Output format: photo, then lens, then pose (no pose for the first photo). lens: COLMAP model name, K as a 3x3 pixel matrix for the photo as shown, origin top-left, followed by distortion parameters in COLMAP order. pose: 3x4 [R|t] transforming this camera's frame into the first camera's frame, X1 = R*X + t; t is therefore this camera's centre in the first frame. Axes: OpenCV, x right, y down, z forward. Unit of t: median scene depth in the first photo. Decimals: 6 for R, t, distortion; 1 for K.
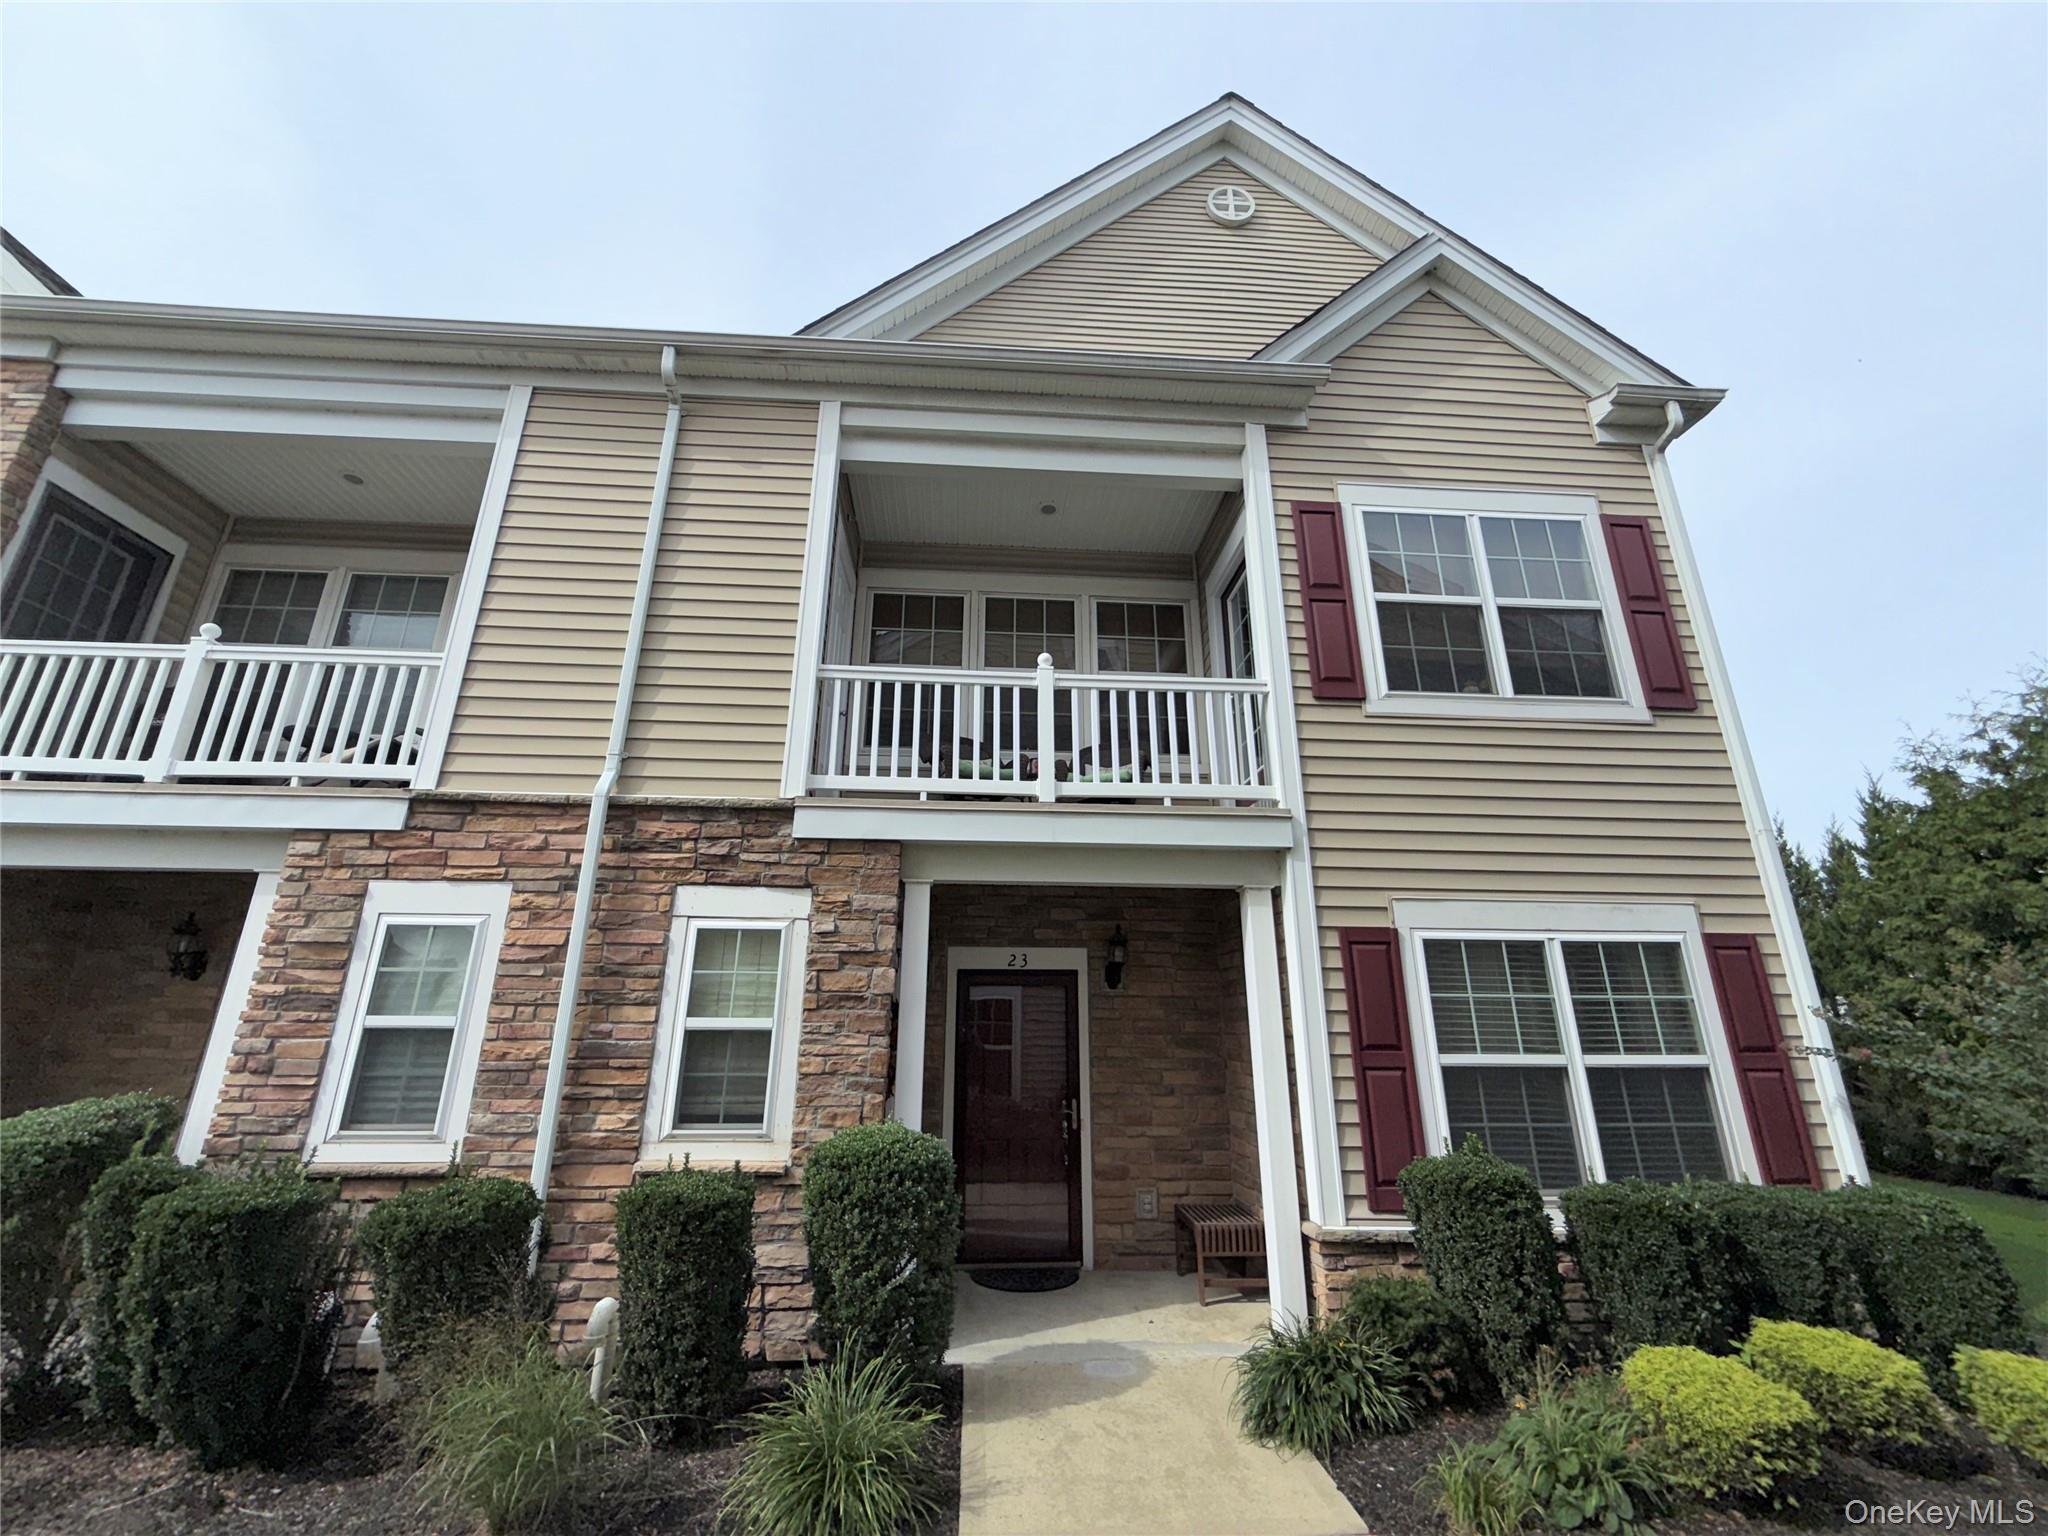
lens RADIAL K [[814.5, 0, 1016.2], [0, 814.5, 767.8], [0, 0, 1]] dist [-0.001556, -0.000131]
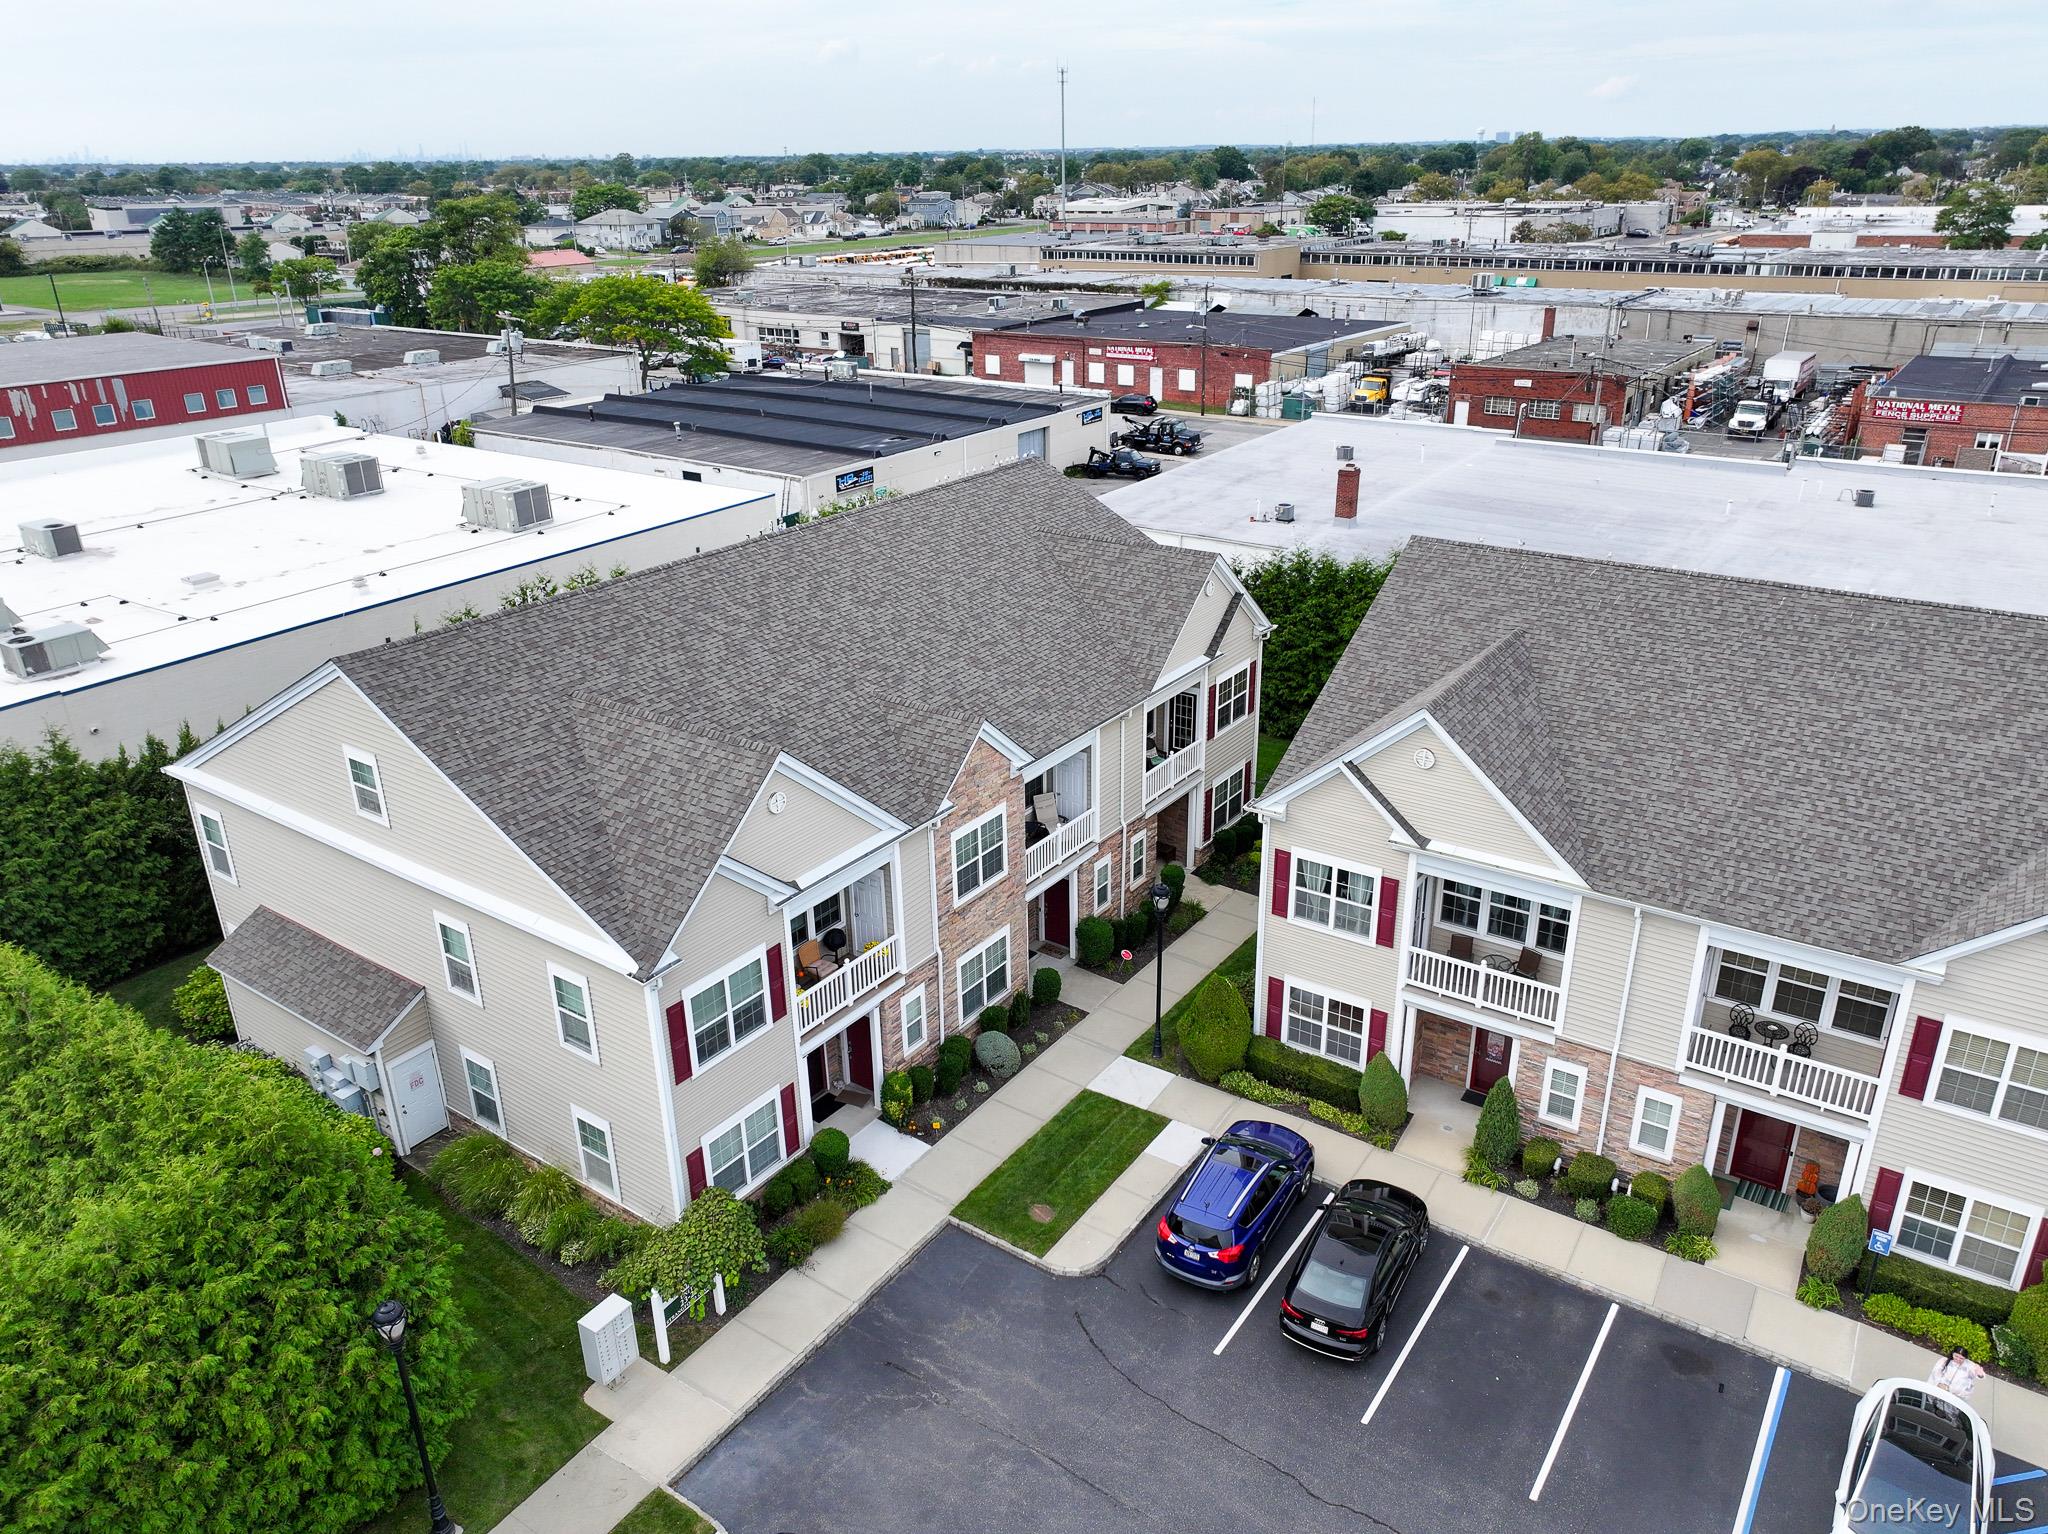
lens RADIAL K [[1432.0, 0, 1026.2], [0, 1432.0, 758.4], [0, 0, 1]] dist [-0.010925, 0.012219]
pose [[0.774943, 0.210779, -0.595848, 0.734470], [0.223204, 0.790737, 0.570013, -4.281541], [0.591306, -0.574723, 0.565730, -2.663303]]
